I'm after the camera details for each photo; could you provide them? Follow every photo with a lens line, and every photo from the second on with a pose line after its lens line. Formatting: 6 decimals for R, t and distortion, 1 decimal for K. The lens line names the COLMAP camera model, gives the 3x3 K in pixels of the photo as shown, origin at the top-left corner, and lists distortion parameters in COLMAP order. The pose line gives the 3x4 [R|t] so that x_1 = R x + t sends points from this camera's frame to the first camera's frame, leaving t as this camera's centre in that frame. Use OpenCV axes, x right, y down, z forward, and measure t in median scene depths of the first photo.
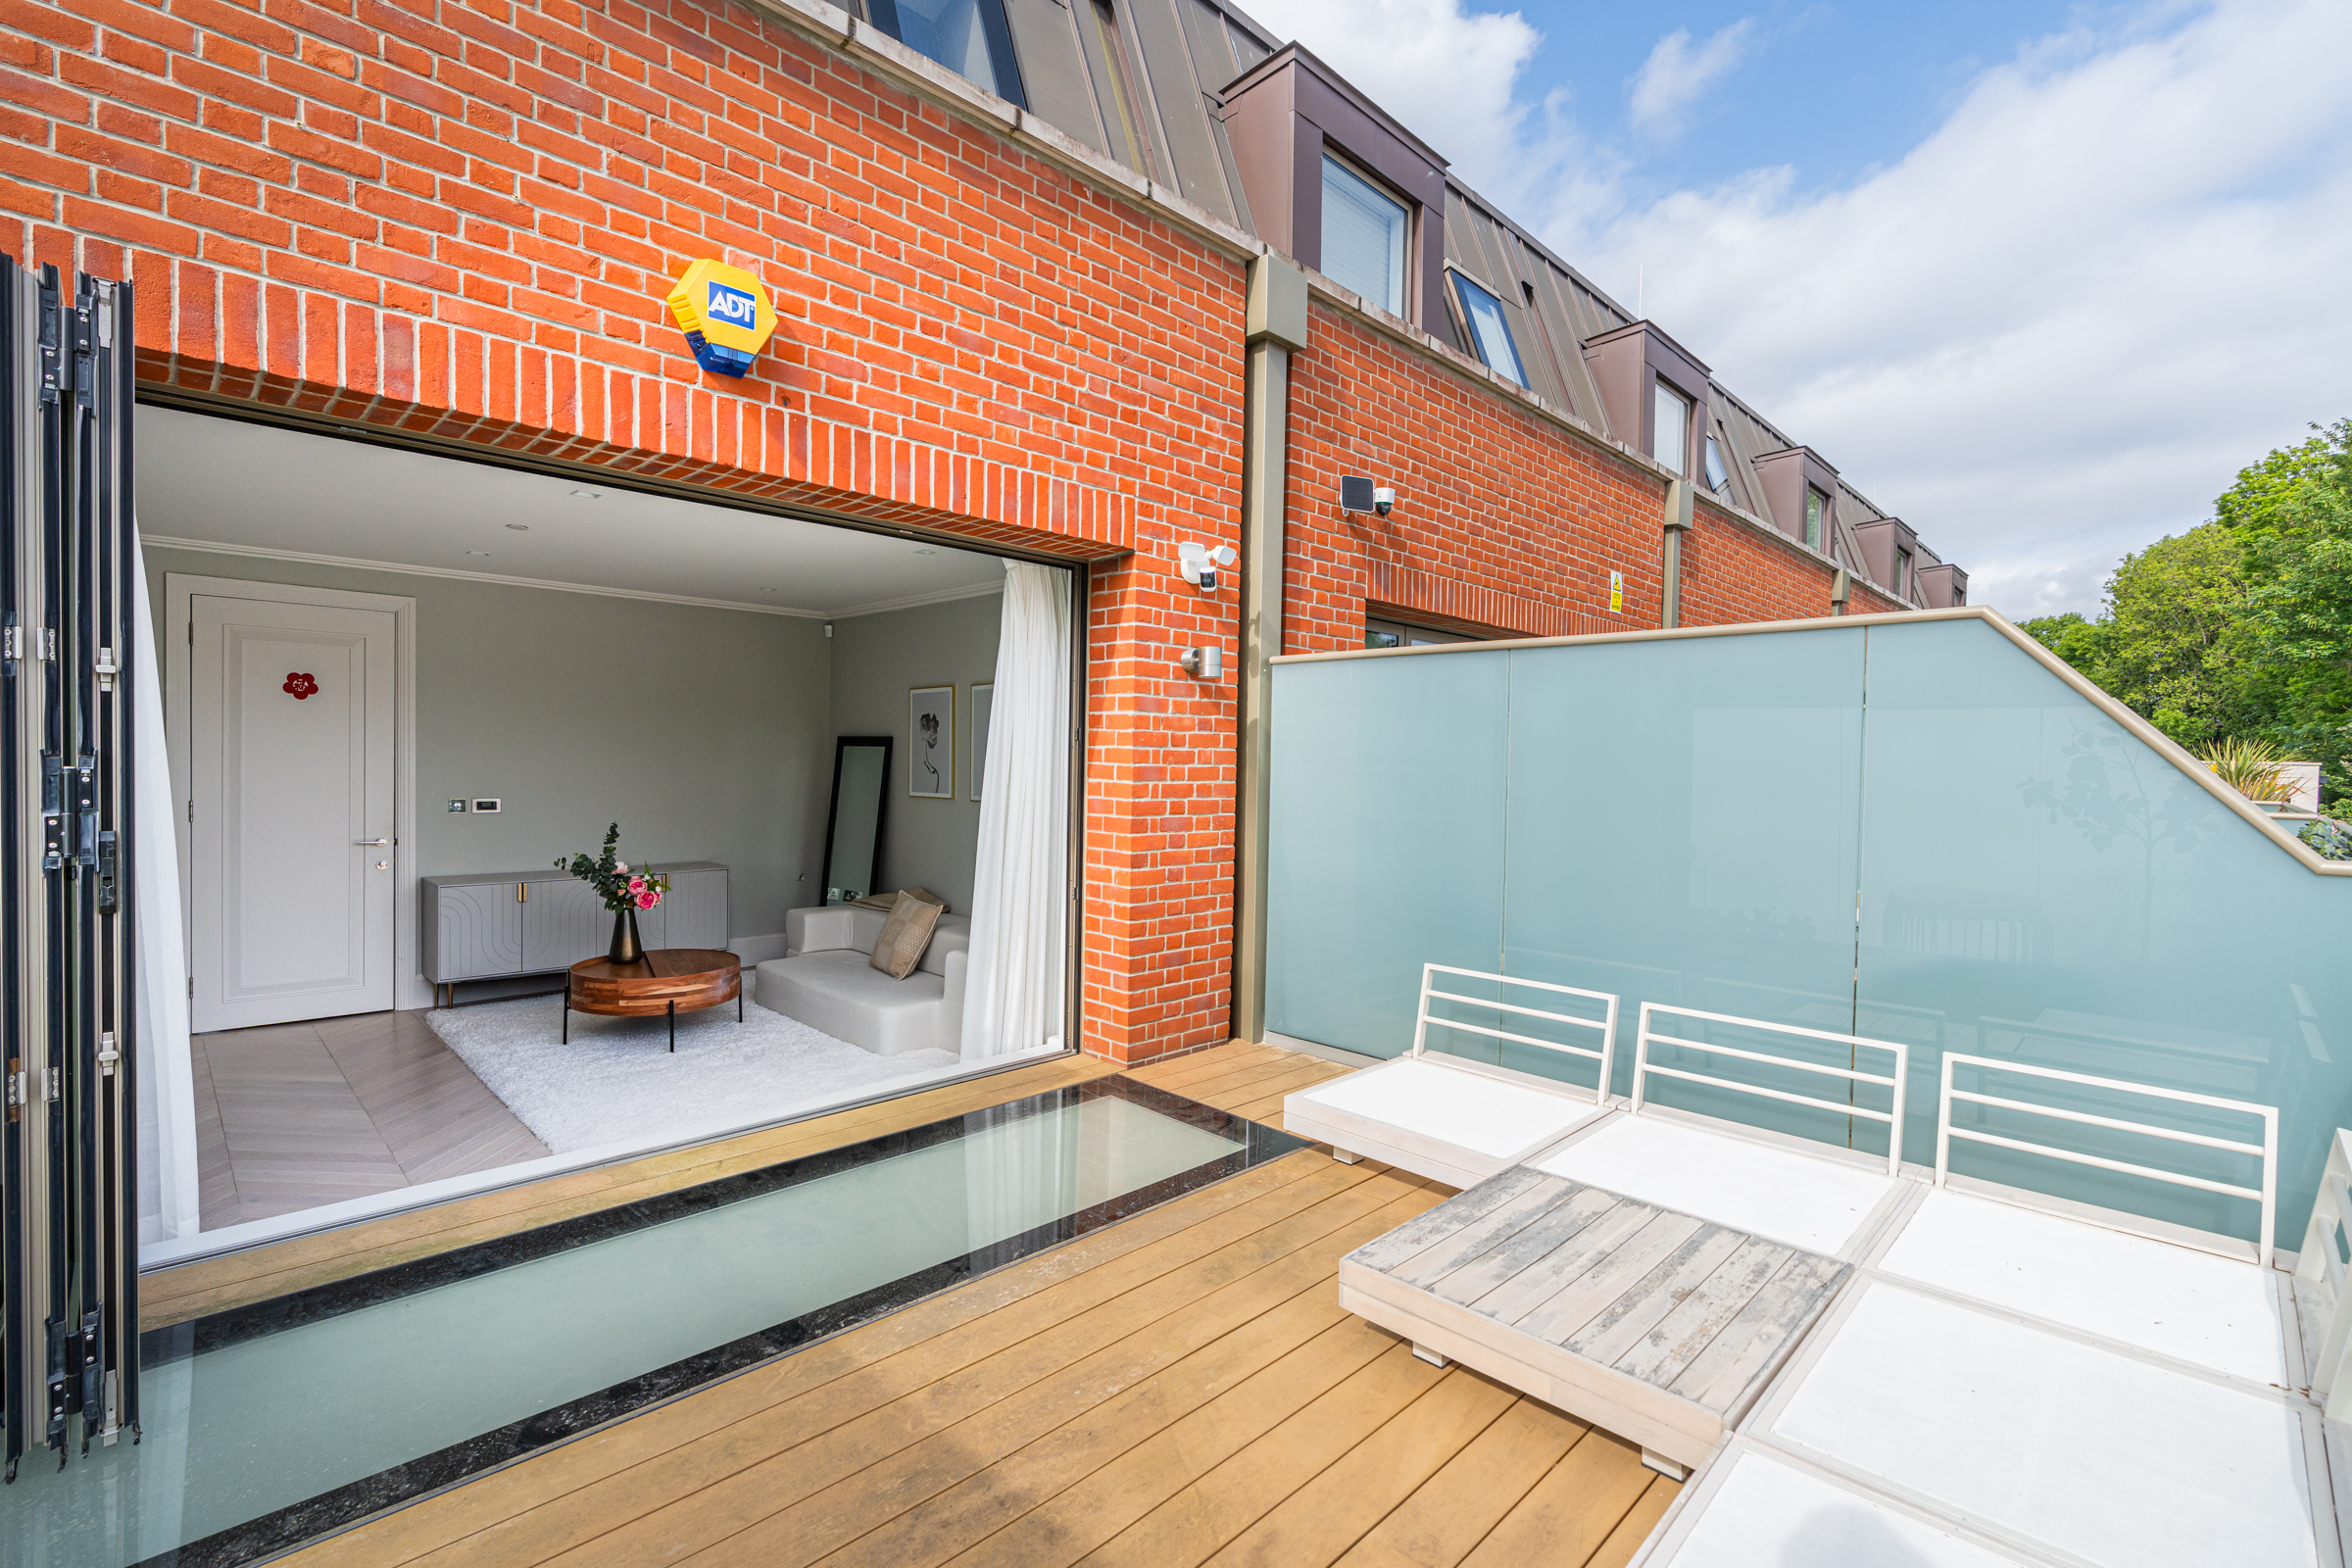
lens RADIAL K [[1070.5, 0, 1180.0], [0, 1070.5, 786.4], [0, 0, 1]] dist [-0.003908, 0.001253]
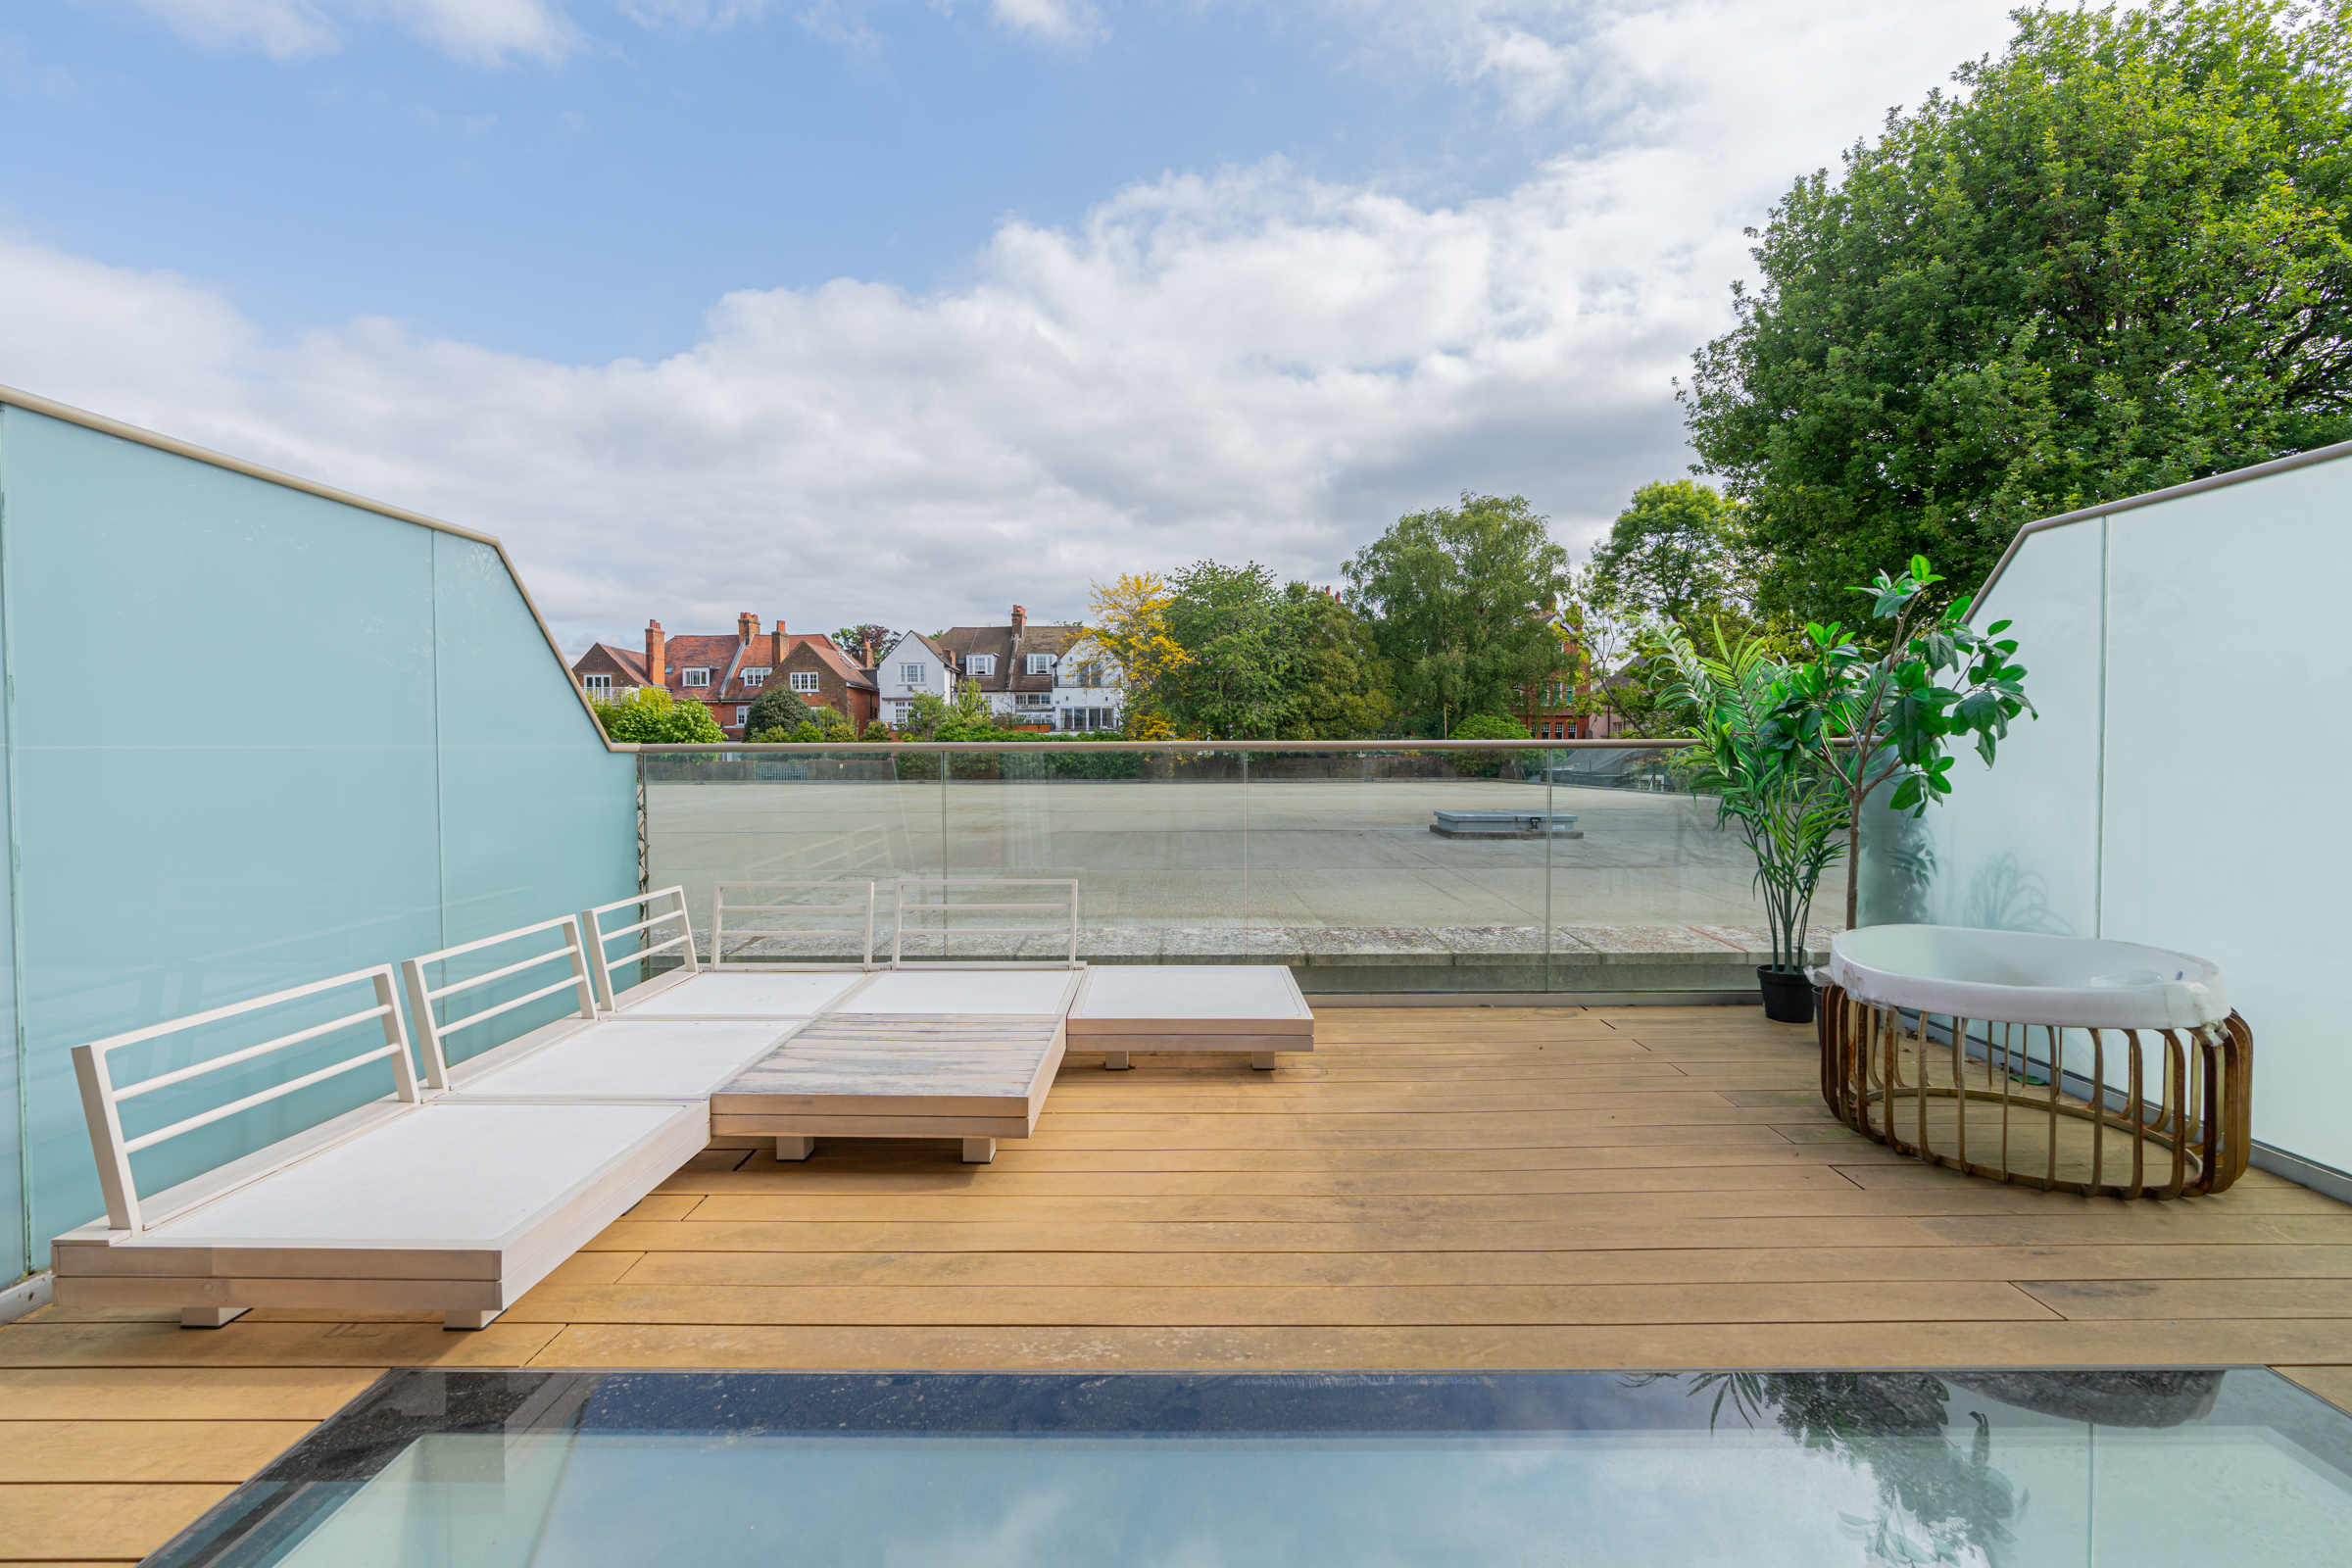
lens RADIAL K [[1070.5, 0, 1169.5], [0, 1070.5, 772.5], [0, 0, 1]] dist [-0.003908, 0.001253]
pose [[-0.700485, -0.030622, 0.713010, -0.638612], [0.008563, 0.998647, 0.051301, 0.035300], [-0.713616, 0.042041, -0.699275, 1.418179]]
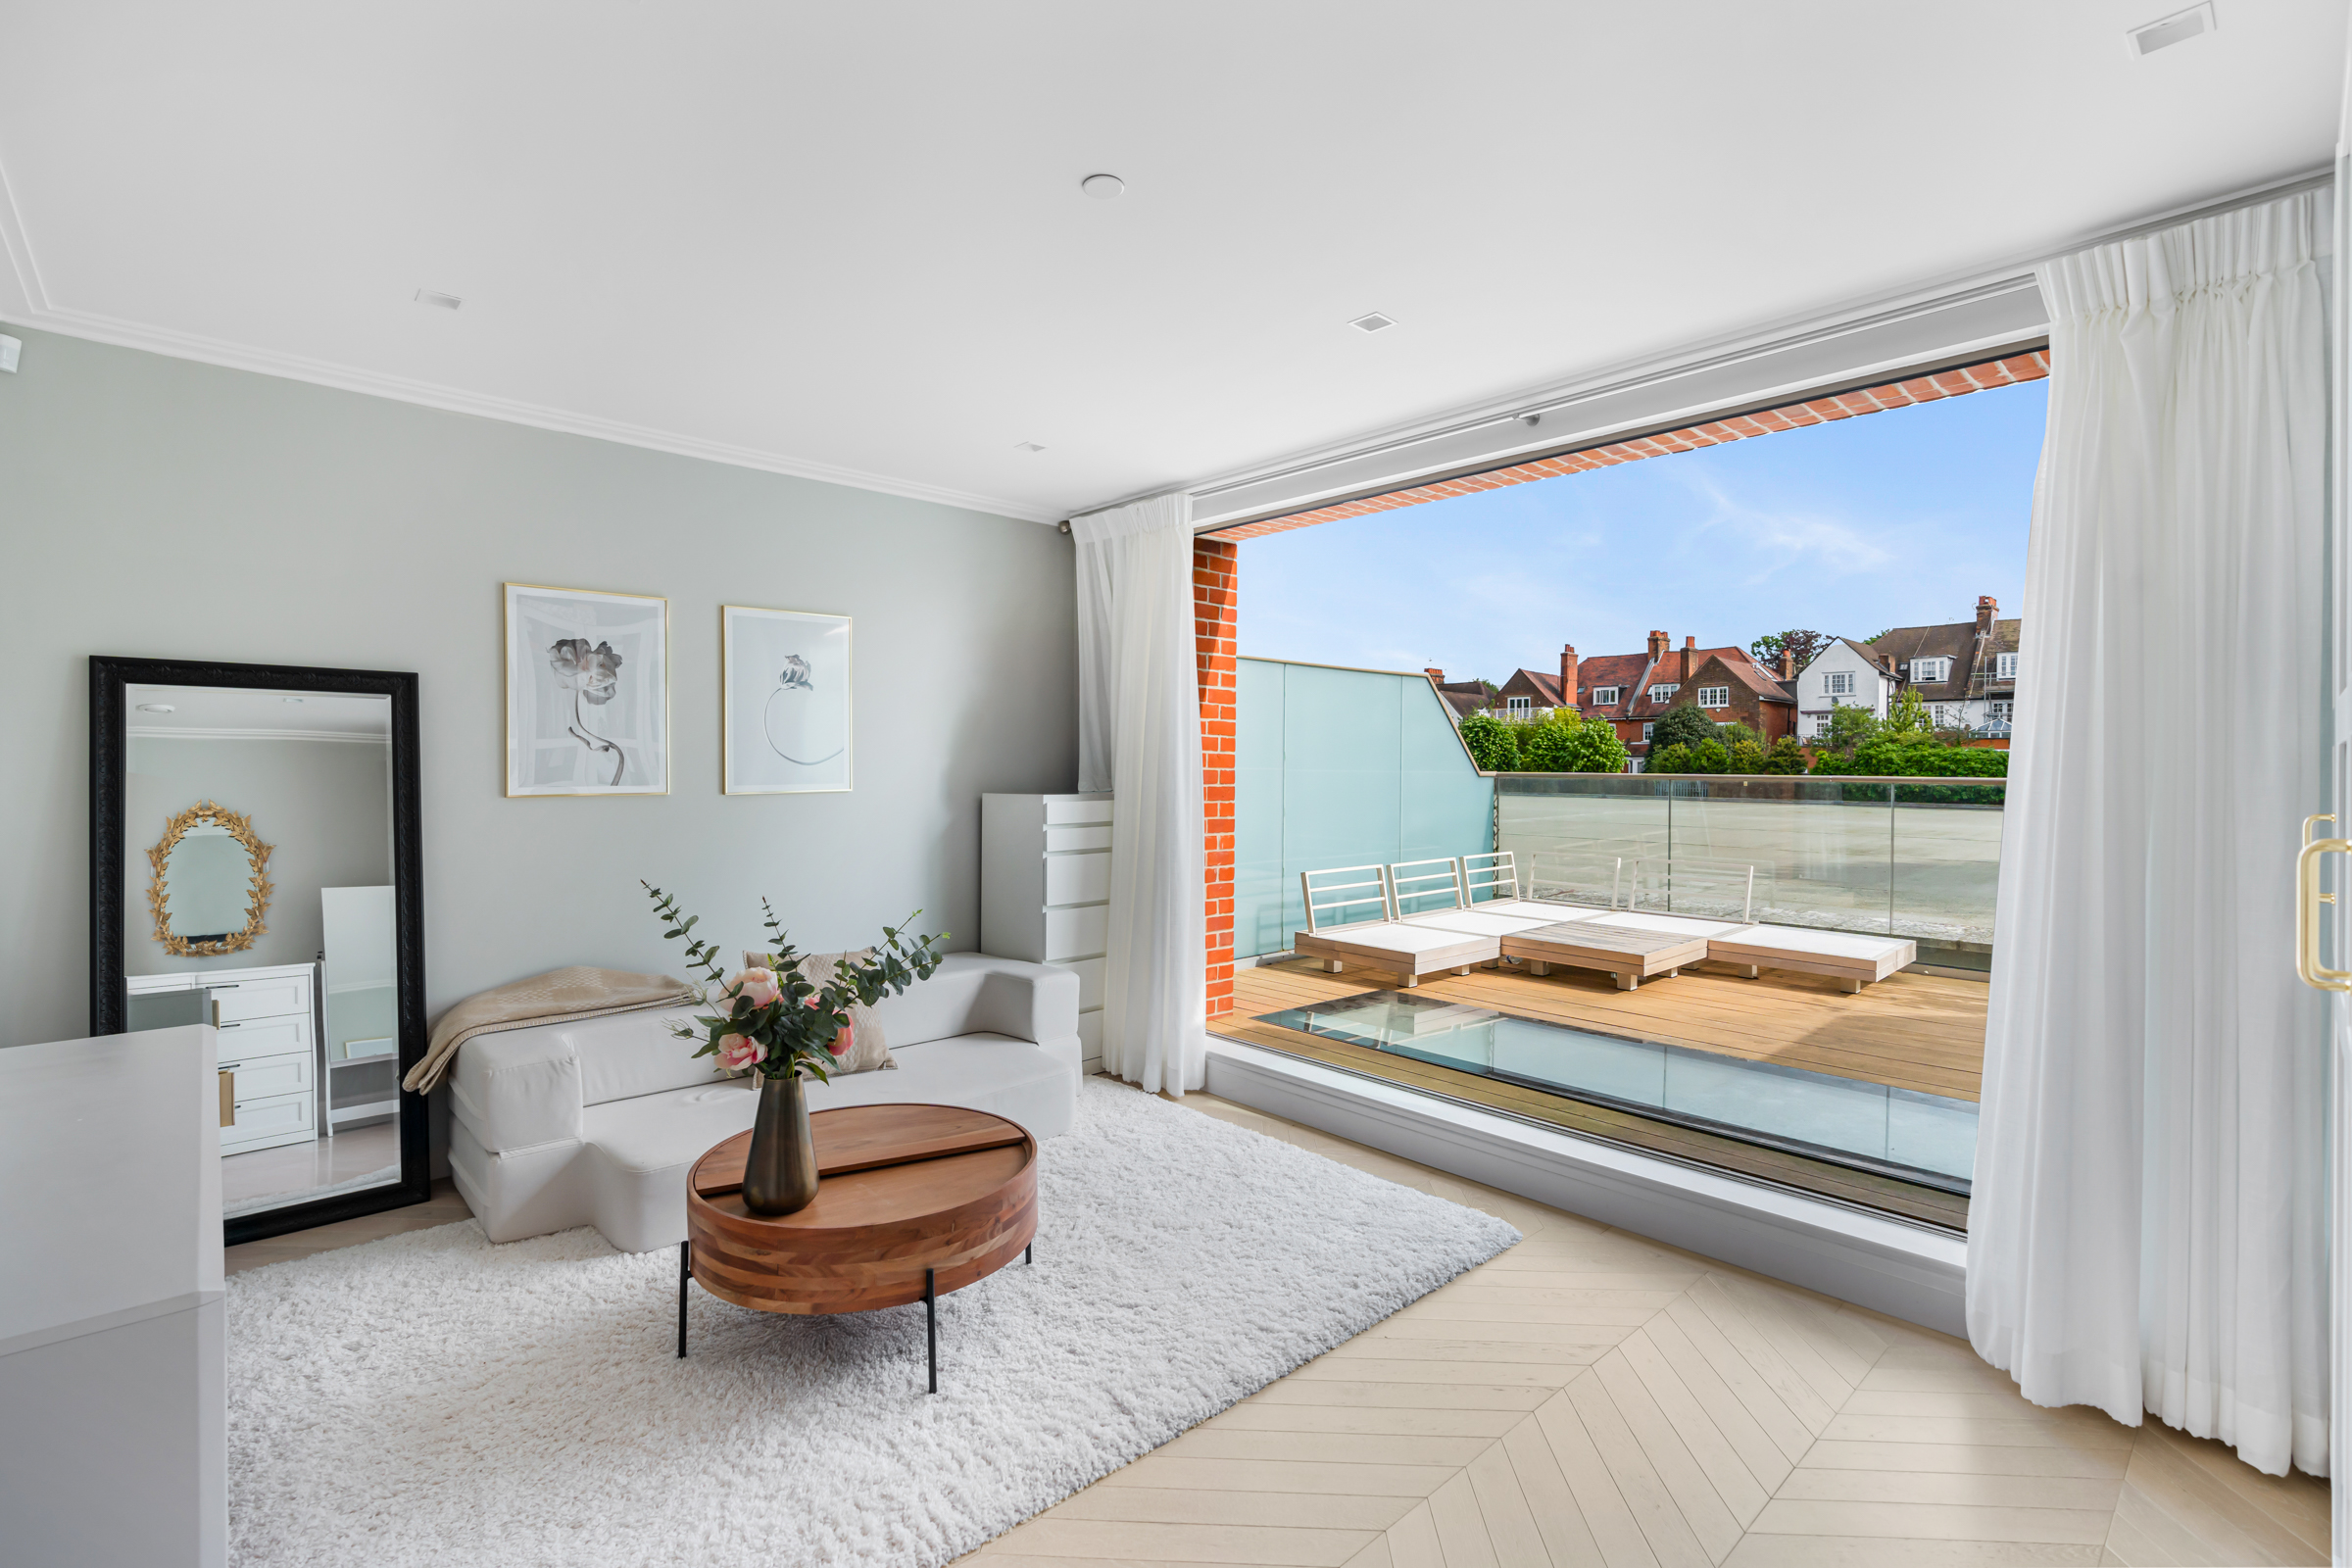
lens RADIAL K [[1070.5, 0, 1166.9], [0, 1070.5, 777.8], [0, 0, 1]] dist [-0.003908, 0.001253]
pose [[0.035347, -0.032182, 0.998857, -1.803379], [0.018918, 0.999324, 0.031527, -0.023222], [-0.999196, 0.017782, 0.035932, 1.634524]]
